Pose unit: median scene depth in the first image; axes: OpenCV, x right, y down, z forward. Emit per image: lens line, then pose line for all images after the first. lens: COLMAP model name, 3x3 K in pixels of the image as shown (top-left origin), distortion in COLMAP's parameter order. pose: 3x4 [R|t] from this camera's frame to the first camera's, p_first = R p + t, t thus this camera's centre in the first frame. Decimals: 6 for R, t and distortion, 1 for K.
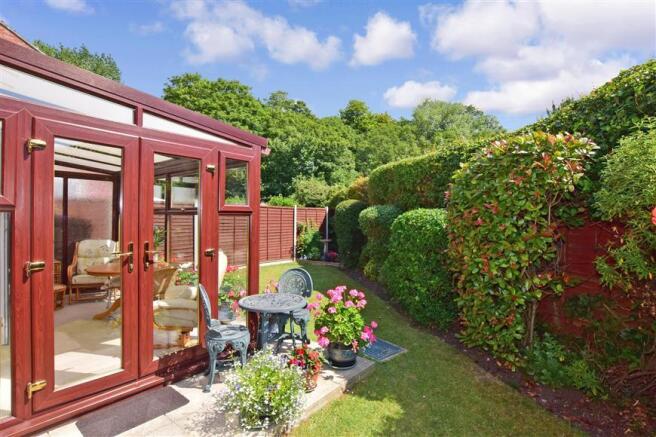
lens RADIAL K [[320.7, 0, 328.2], [0, 320.7, 219.4], [0, 0, 1]] dist [-0.001535, -0.000140]
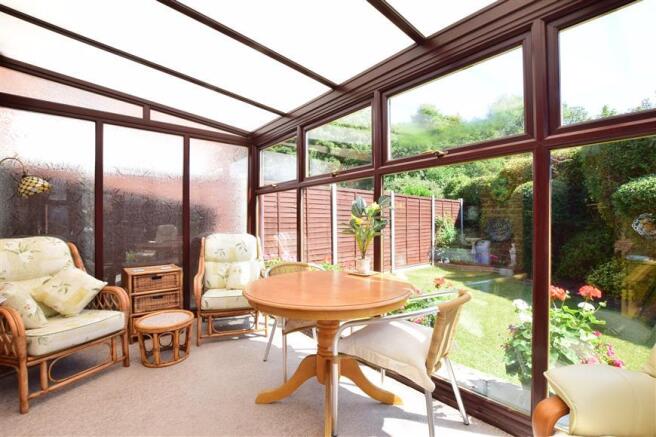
lens RADIAL K [[290.3, 0, 328.0], [0, 290.3, 220.9], [0, 0, 1]] dist [0.000470, 0.000049]
pose [[0.979218, -0.016377, -0.202150, -0.386433], [0.014163, 0.999823, -0.012391, 0.045268], [0.202317, 0.009271, 0.979276, 0.441299]]
